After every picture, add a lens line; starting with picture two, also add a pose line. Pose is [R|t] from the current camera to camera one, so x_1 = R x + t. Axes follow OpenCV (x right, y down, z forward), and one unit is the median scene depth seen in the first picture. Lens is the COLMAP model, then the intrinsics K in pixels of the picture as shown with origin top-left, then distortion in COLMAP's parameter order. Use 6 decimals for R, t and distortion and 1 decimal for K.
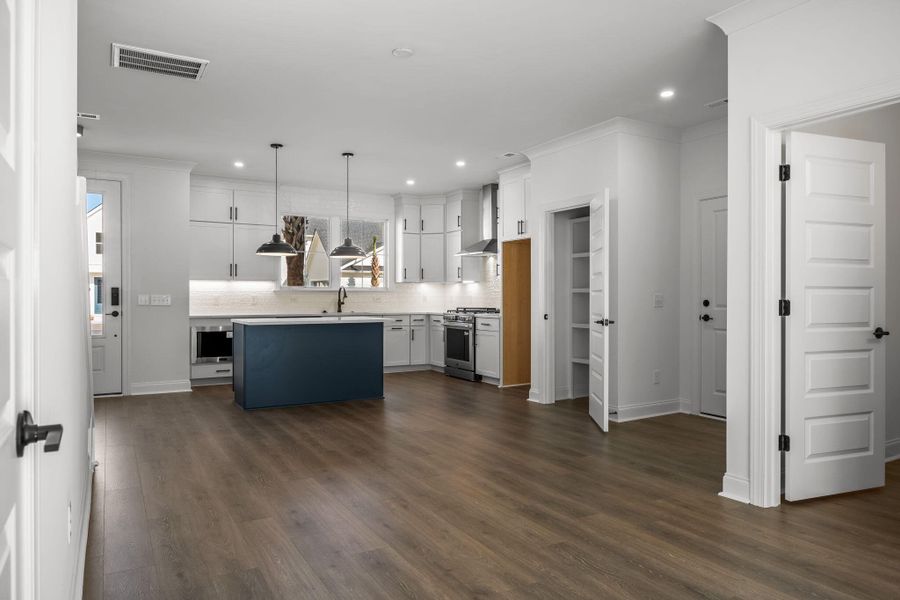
lens RADIAL K [[598.0, 0, 445.5], [0, 598.0, 297.9], [0, 0, 1]] dist [-0.002158, -0.002484]
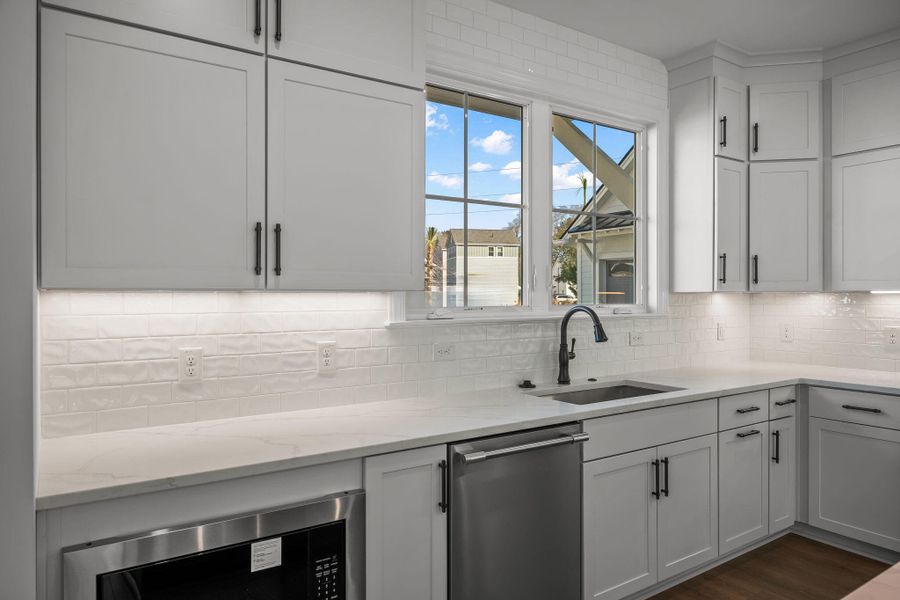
lens RADIAL K [[598.0, 0, 445.5], [0, 598.0, 297.9], [0, 0, 1]] dist [-0.002158, -0.002484]
pose [[0.997048, 0.000536, 0.076779, -0.269614], [-0.000923, 0.999987, 0.005005, -0.025396], [-0.076776, -0.005061, 0.997036, 0.674859]]
